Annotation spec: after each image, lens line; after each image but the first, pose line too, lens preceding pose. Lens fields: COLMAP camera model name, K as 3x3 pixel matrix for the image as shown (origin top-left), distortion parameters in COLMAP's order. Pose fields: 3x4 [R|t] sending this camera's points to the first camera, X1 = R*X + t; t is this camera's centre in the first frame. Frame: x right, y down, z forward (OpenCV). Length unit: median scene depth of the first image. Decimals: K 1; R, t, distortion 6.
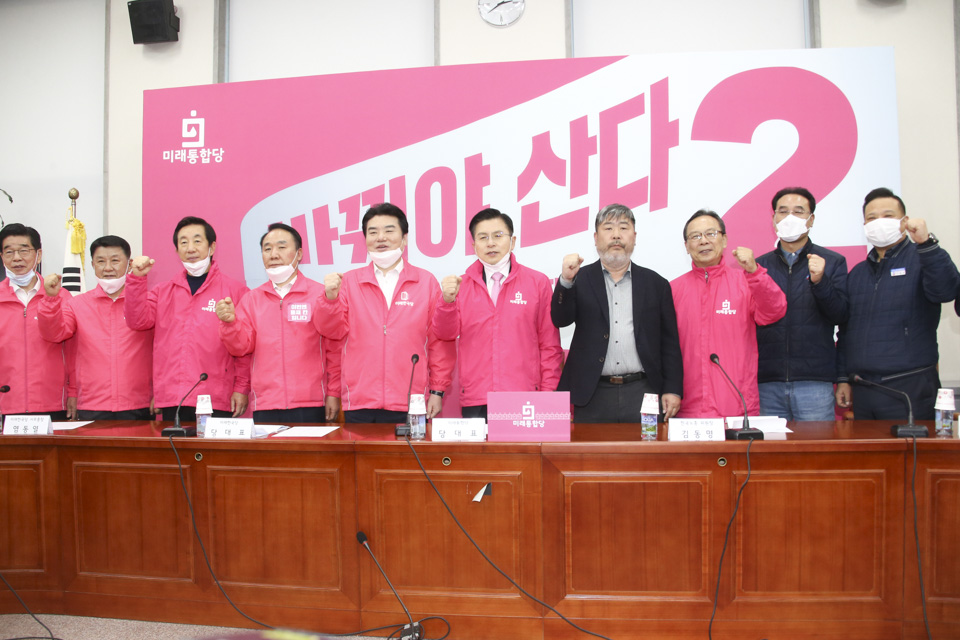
lens RADIAL K [[786.5, 0, 480.0], [0, 786.5, 320.0], [0, 0, 1]] dist [-0.176409, 0.118997]
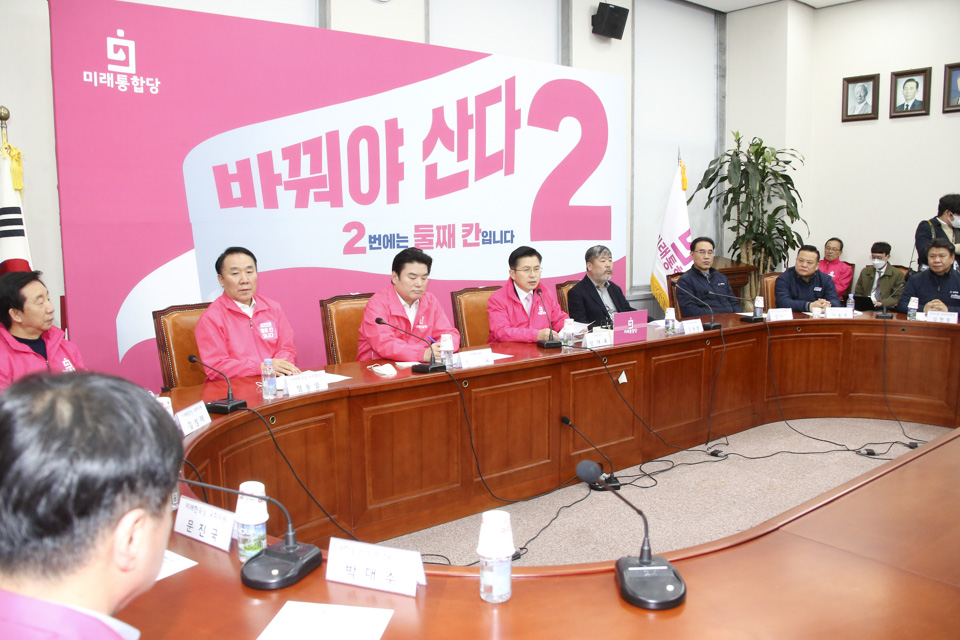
lens RADIAL K [[786.5, 0, 480.0], [0, 786.5, 320.0], [0, 0, 1]] dist [-0.176409, 0.118997]
pose [[0.689554, -0.077321, 0.720095, -0.962760], [-0.005378, 0.993711, 0.111850, -0.050550], [-0.724214, -0.081000, 0.684801, 0.094533]]
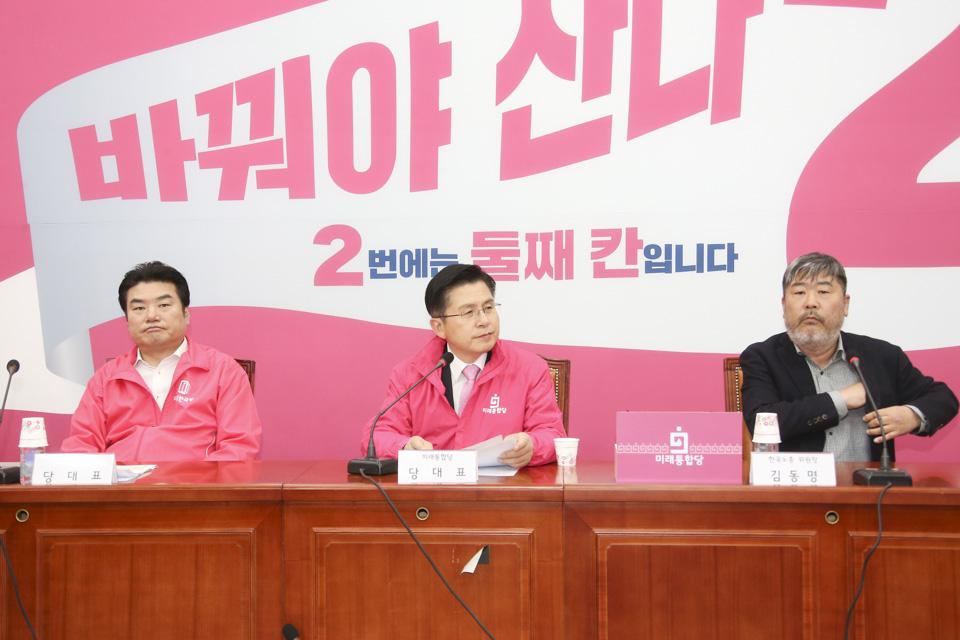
lens RADIAL K [[1473.1, 0, 480.0], [0, 1473.1, 320.0], [0, 0, 1]] dist [0.149928, 0.064894]
pose [[0.996405, 0.008708, 0.084264, -0.074548], [-0.010759, 0.999656, 0.023921, -0.012091], [-0.084027, -0.024741, 0.996156, -0.193763]]
